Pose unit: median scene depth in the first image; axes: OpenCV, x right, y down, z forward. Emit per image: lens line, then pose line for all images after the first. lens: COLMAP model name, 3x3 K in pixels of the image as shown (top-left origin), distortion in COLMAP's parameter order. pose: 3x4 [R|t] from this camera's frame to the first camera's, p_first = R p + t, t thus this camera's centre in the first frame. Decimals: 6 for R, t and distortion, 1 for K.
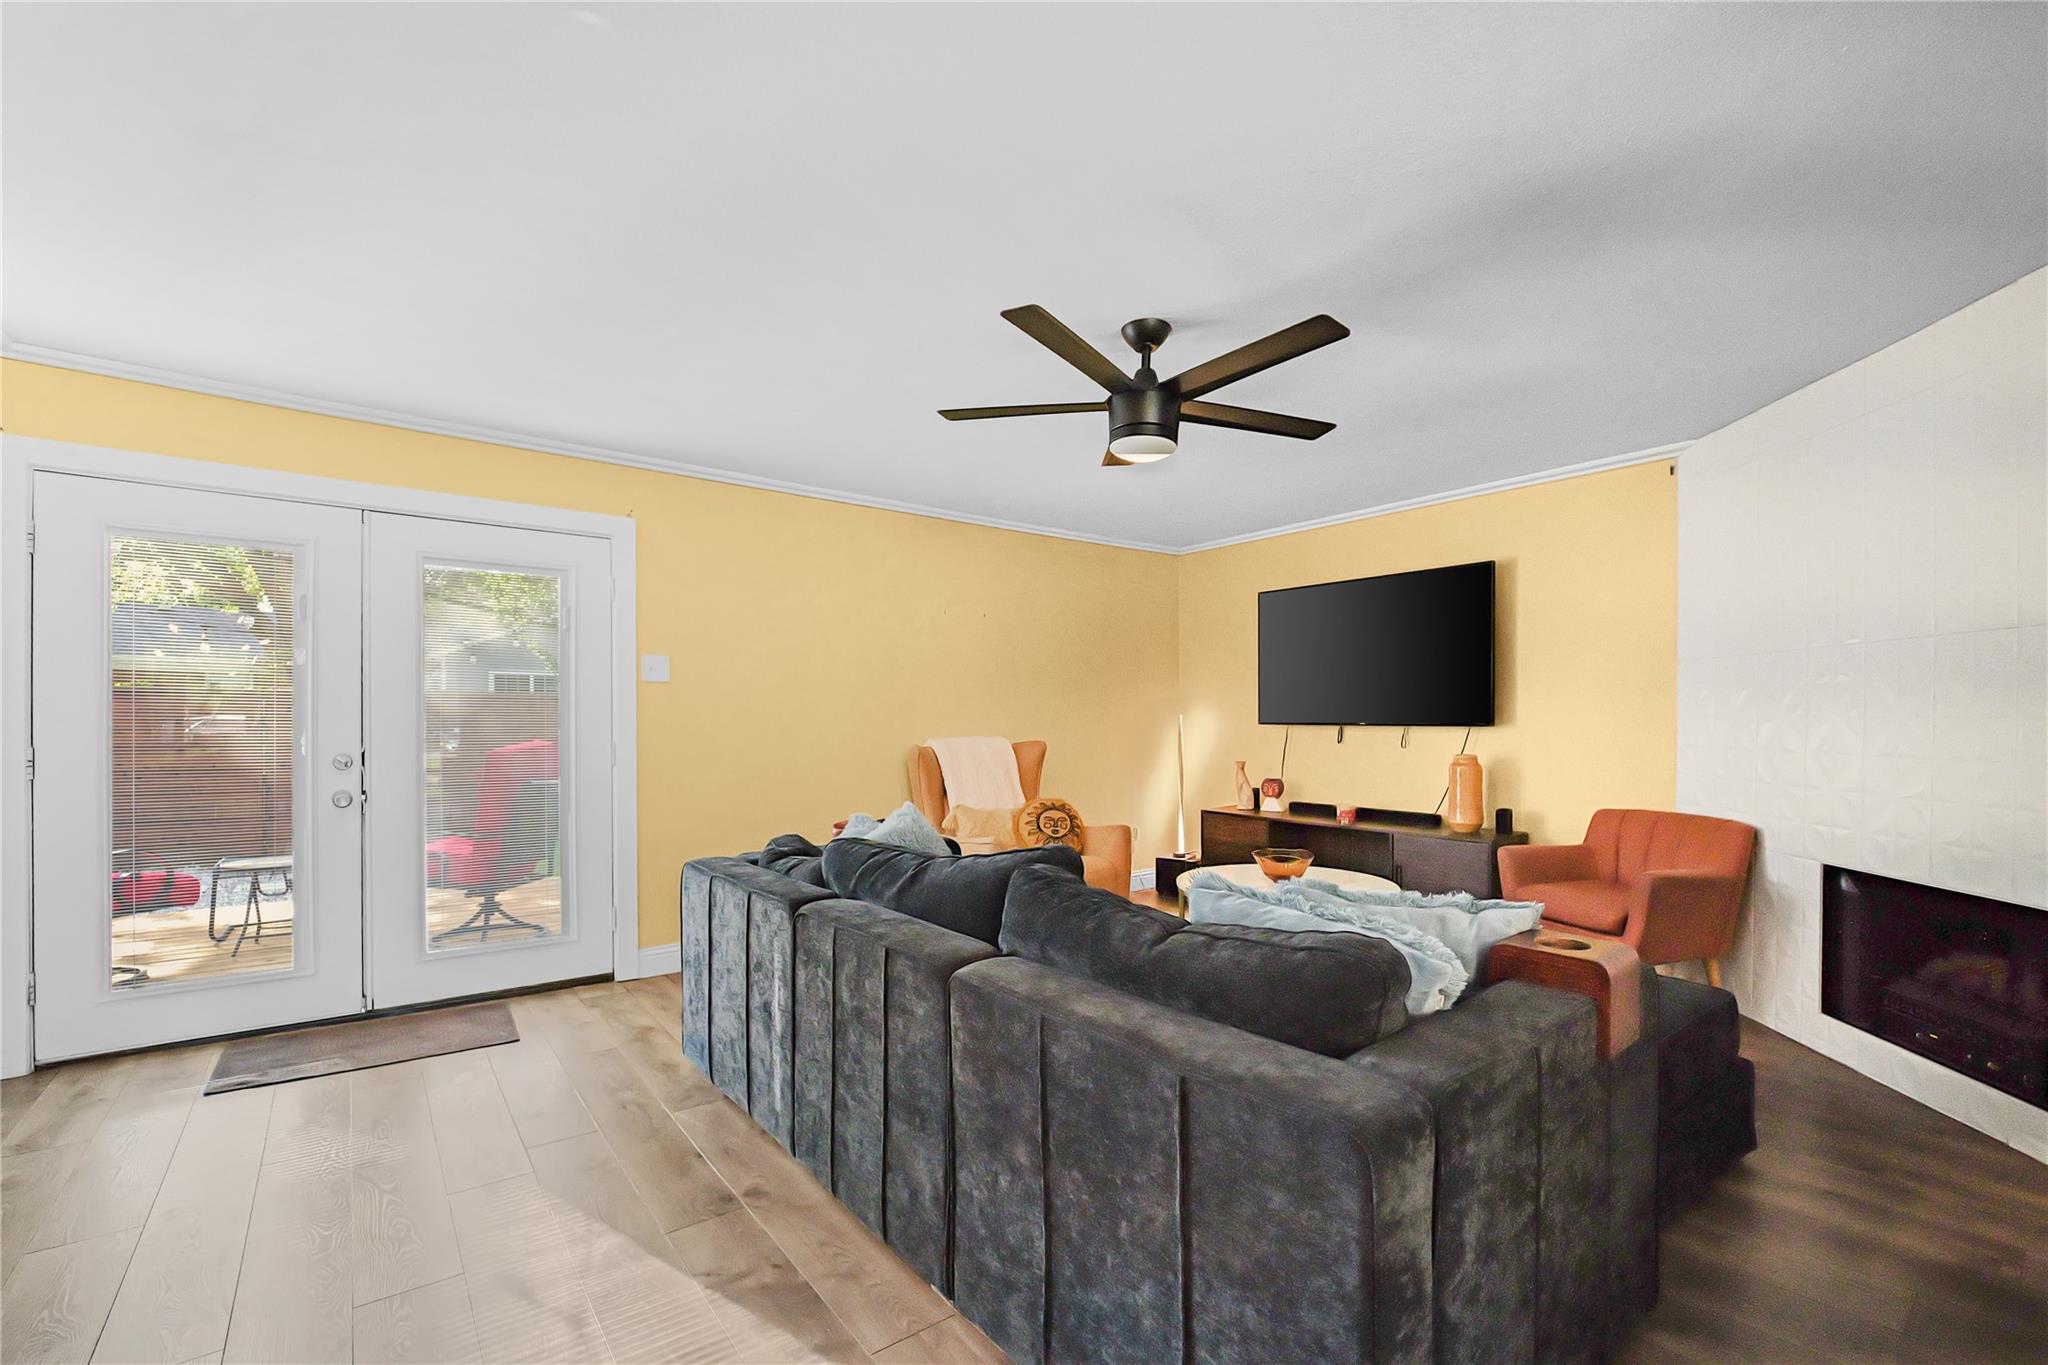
lens RADIAL K [[872.1, 0, 1019.5], [0, 872.1, 717.2], [0, 0, 1]] dist [-0.010494, -0.000079]
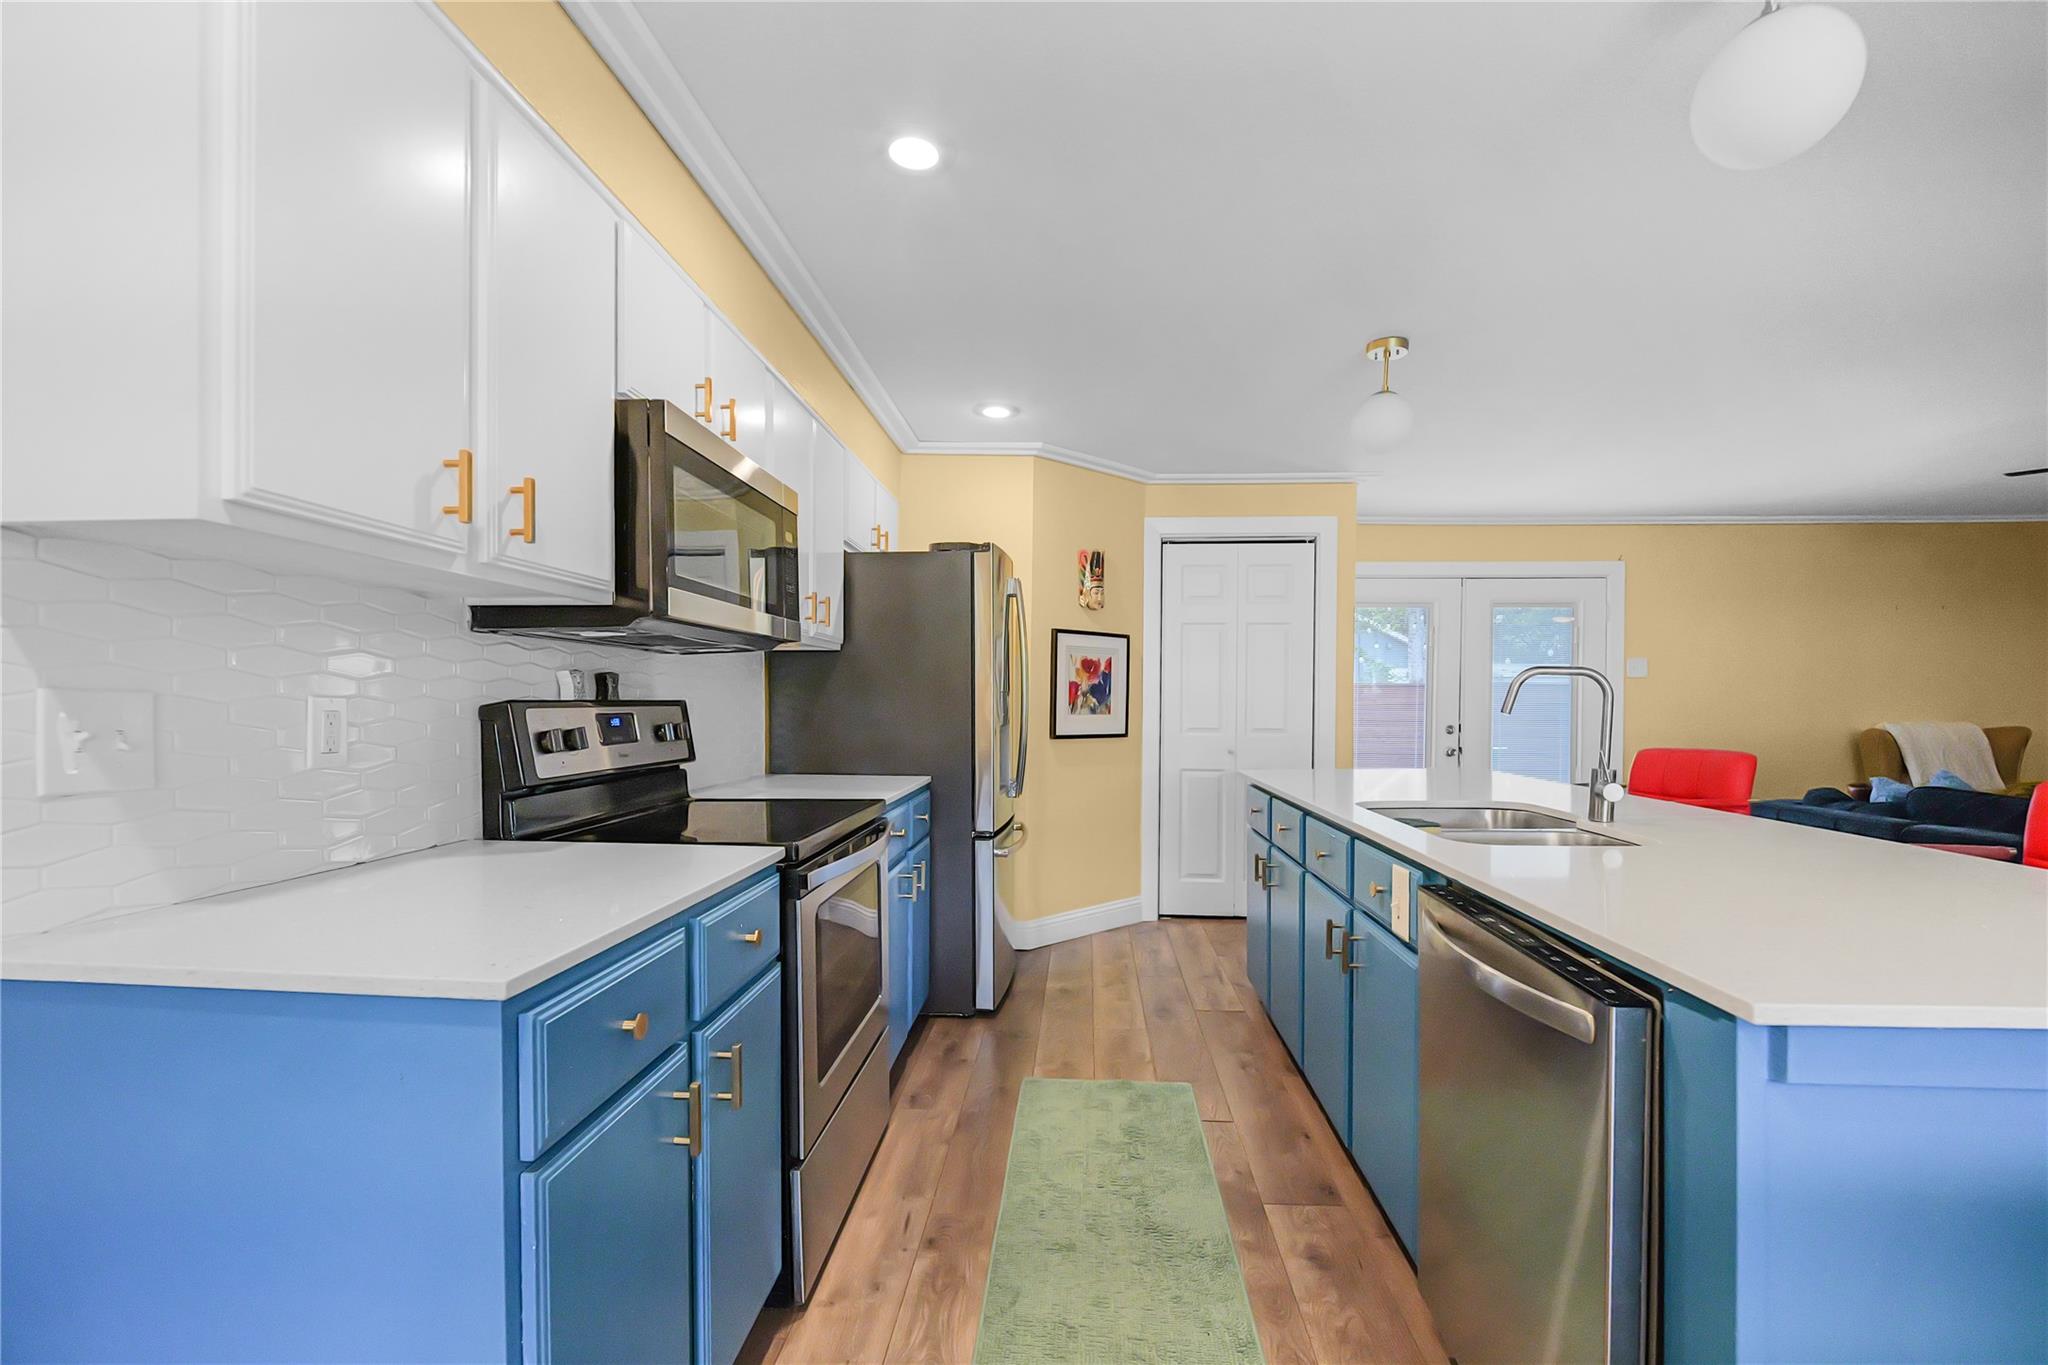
lens RADIAL K [[868.0, 0, 1017.2], [0, 868.0, 708.5], [0, 0, 1]] dist [-0.009494, -0.000457]
pose [[0.749255, 0.007318, -0.662241, -0.381261], [-0.000739, 0.999948, 0.010213, -0.007348], [0.662281, -0.007163, 0.749221, -1.082288]]
